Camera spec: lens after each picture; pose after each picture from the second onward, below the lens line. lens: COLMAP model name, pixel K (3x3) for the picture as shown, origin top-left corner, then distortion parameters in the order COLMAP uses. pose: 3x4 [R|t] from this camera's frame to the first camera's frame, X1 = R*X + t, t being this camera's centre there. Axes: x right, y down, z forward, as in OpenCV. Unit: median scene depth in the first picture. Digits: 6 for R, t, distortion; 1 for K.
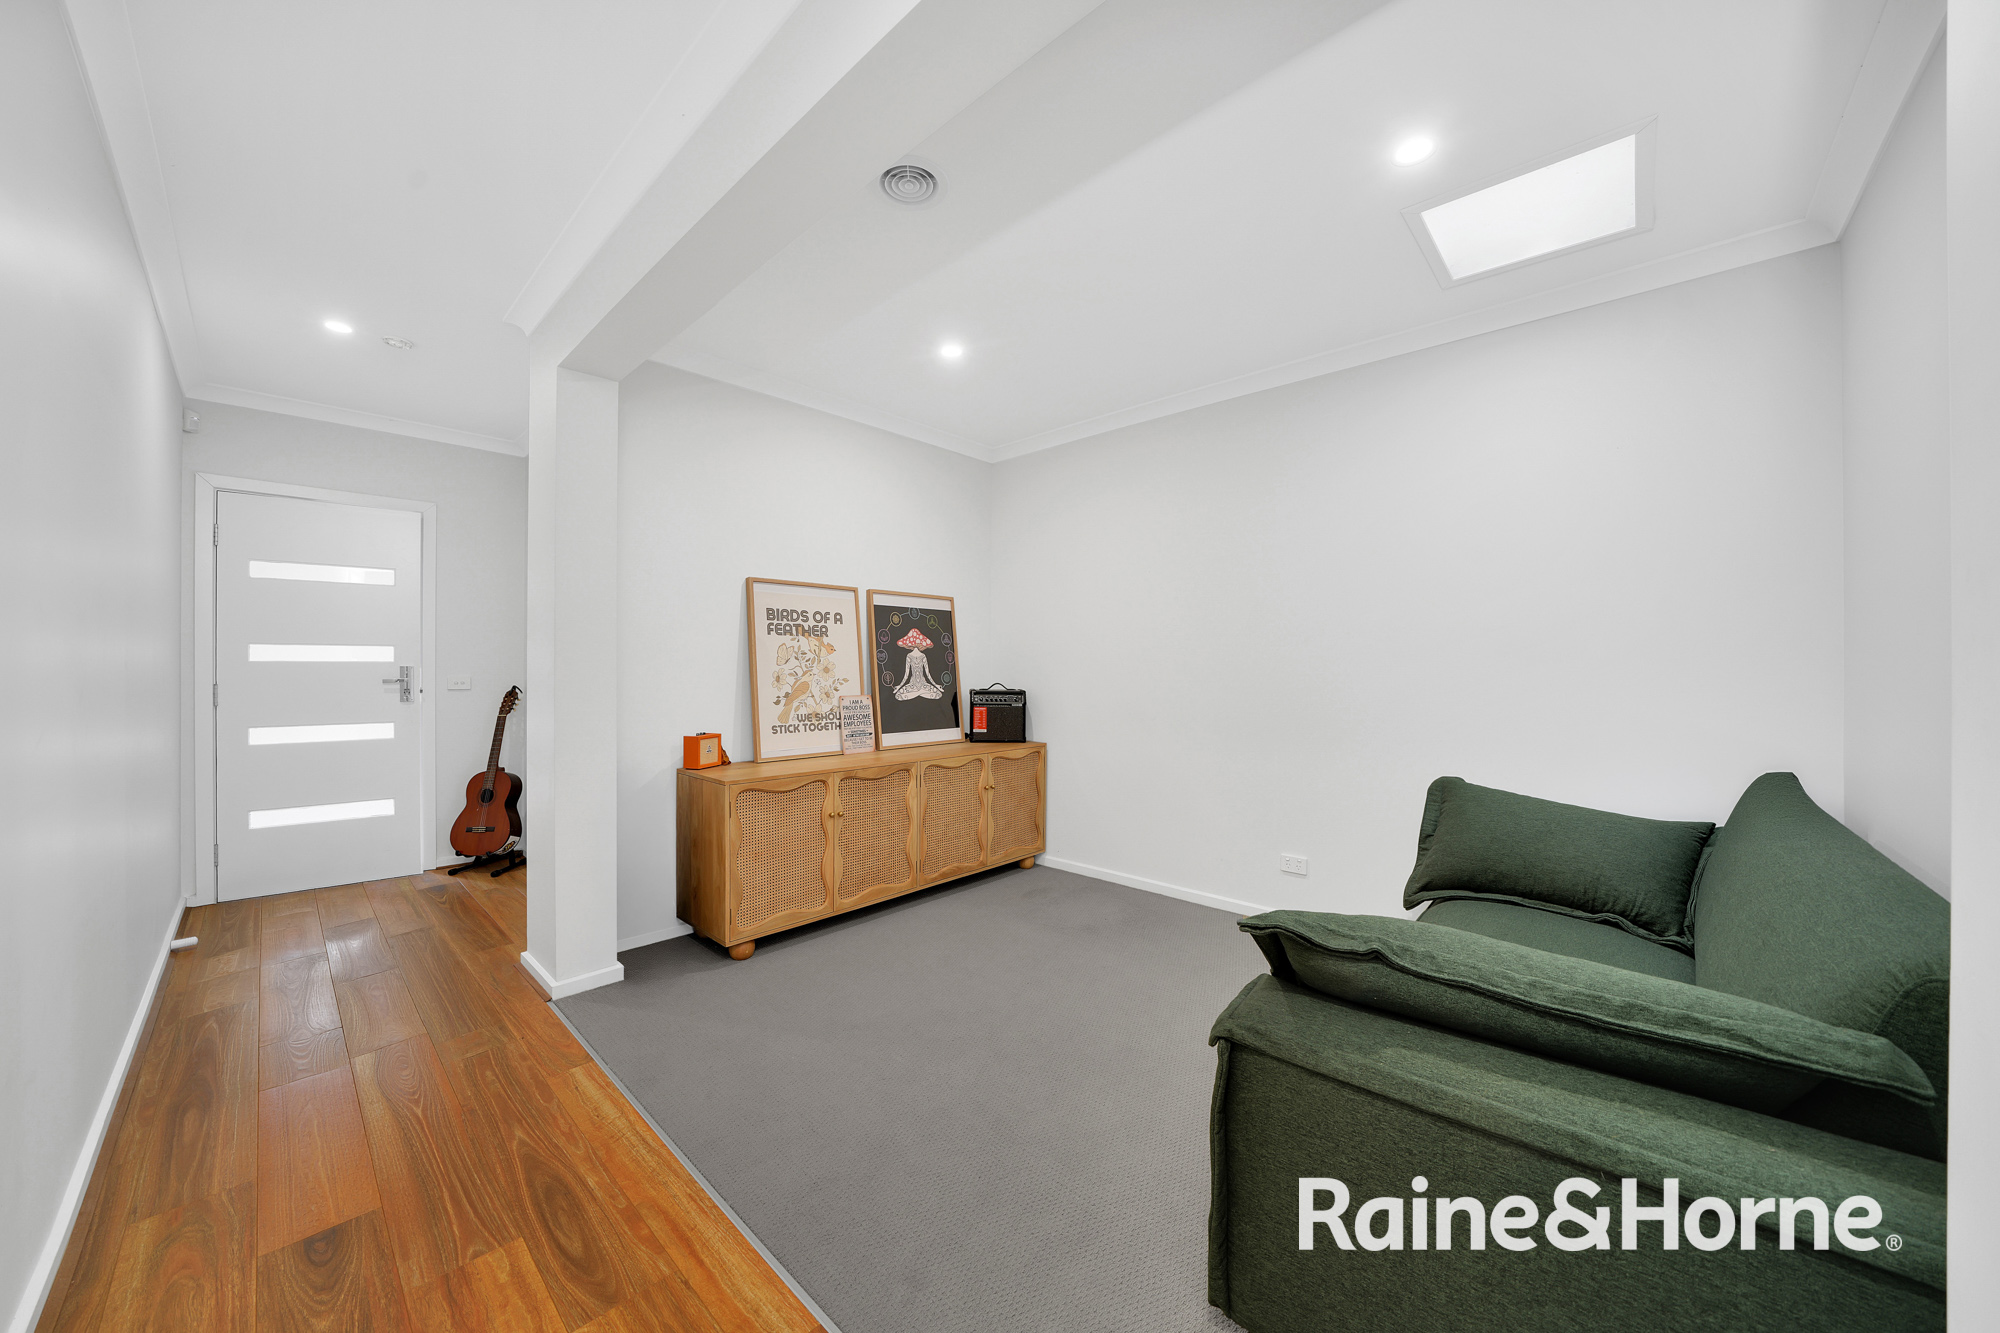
lens RADIAL K [[702.5, 0, 1002.1], [0, 702.5, 663.0], [0, 0, 1]] dist [-0.016958, 0.000781]
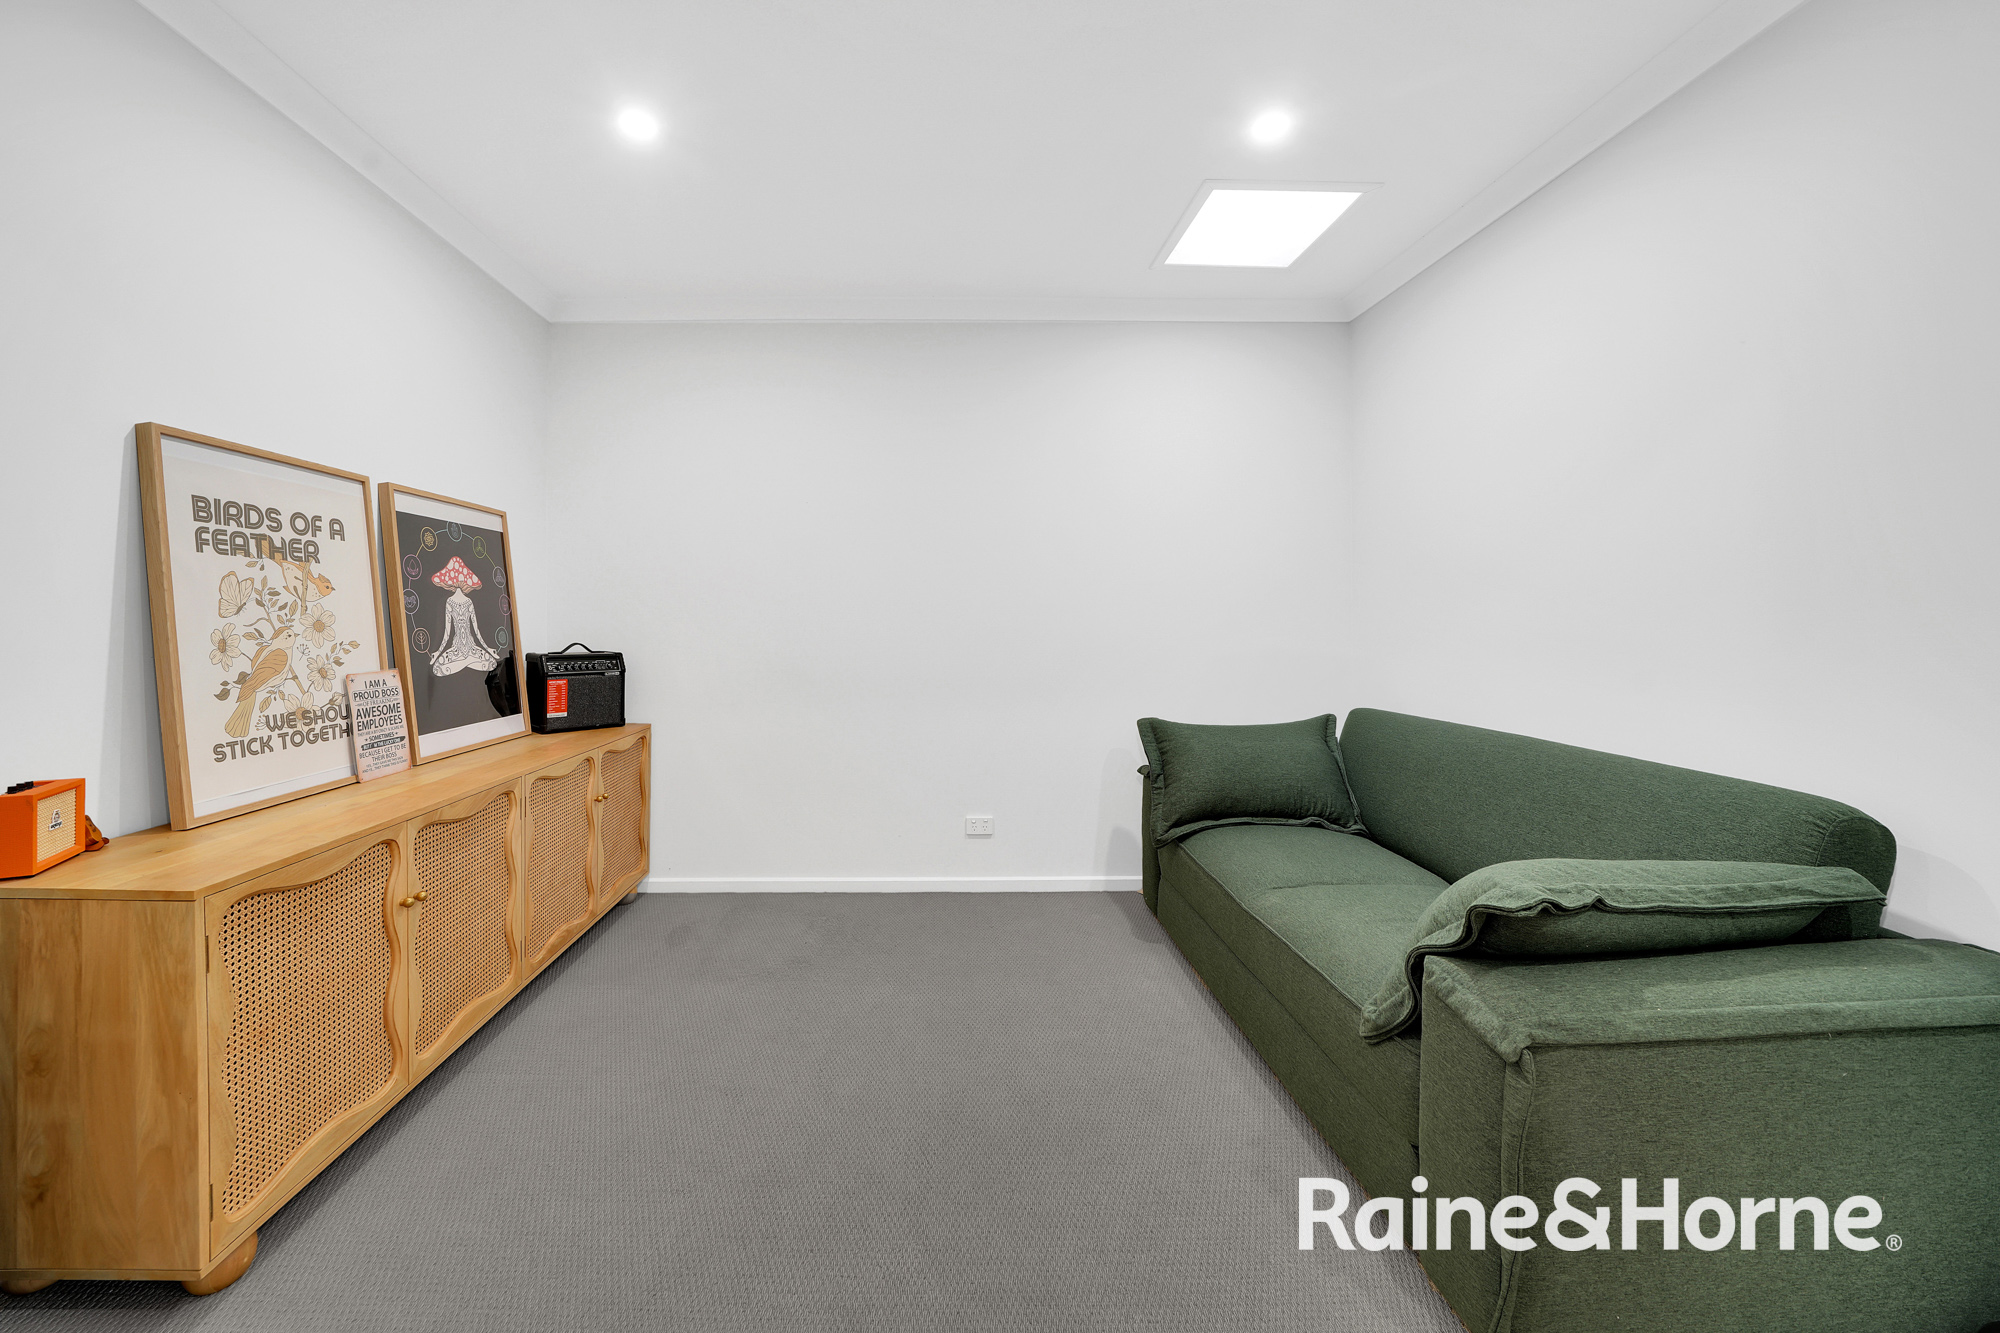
lens RADIAL K [[734.1, 0, 1004.3], [0, 734.1, 609.6], [0, 0, 1]] dist [-0.015723, 0.000289]
pose [[0.727838, 0.005119, 0.685730, -0.260919], [0.000021, 0.999972, -0.007487, 0.001681], [-0.685749, 0.005464, 0.727818, 0.268350]]
